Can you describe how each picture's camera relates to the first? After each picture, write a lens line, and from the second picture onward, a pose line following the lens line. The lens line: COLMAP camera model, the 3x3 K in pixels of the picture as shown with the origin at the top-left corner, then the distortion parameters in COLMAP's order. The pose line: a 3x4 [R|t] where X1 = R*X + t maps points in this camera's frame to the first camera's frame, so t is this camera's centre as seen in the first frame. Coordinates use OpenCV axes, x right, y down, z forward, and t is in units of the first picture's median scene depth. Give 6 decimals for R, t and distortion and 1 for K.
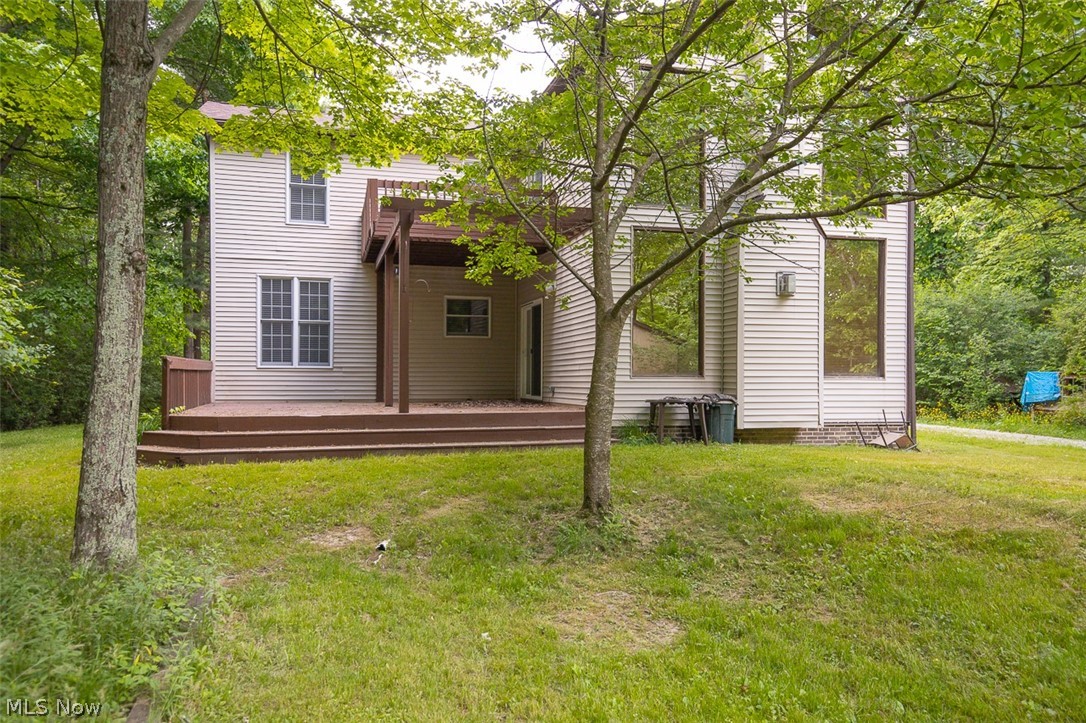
lens RADIAL K [[874.0, 0, 543.5], [0, 874.0, 364.1], [0, 0, 1]] dist [-0.006868, -0.001096]
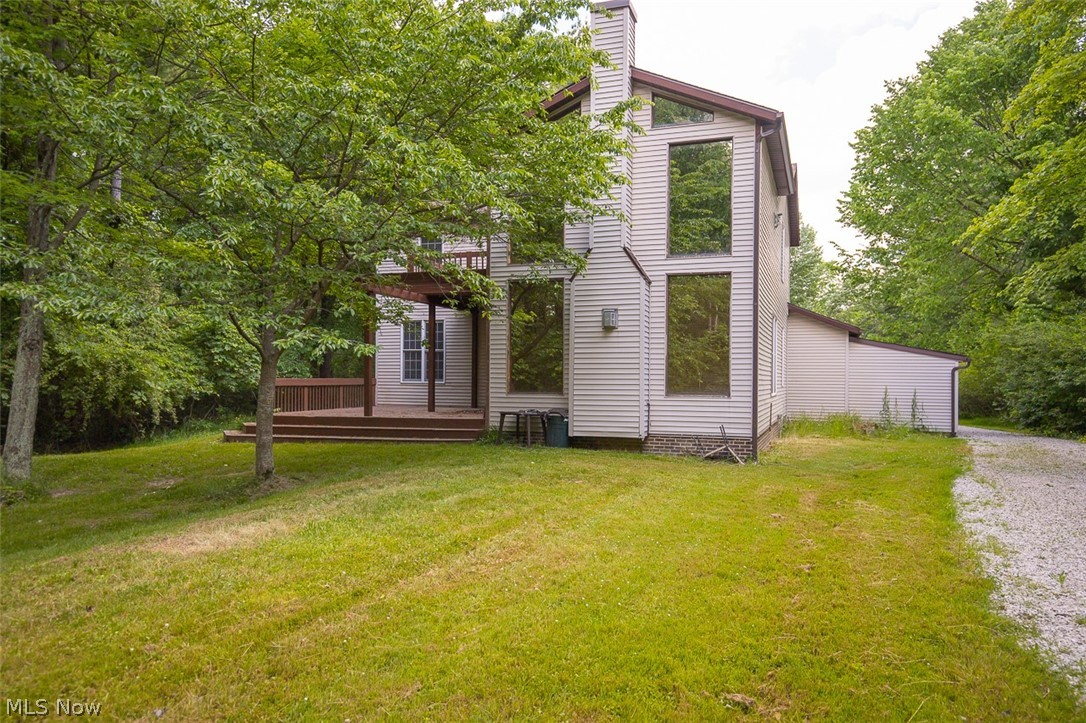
lens RADIAL K [[812.9, 0, 543.2], [0, 812.9, 364.6], [0, 0, 1]] dist [0.009156, 0.000508]
pose [[0.830095, -0.009037, -0.557549, 0.773047], [0.006215, 0.999957, -0.006954, -0.019359], [0.557588, 0.002307, 0.830115, 0.003788]]
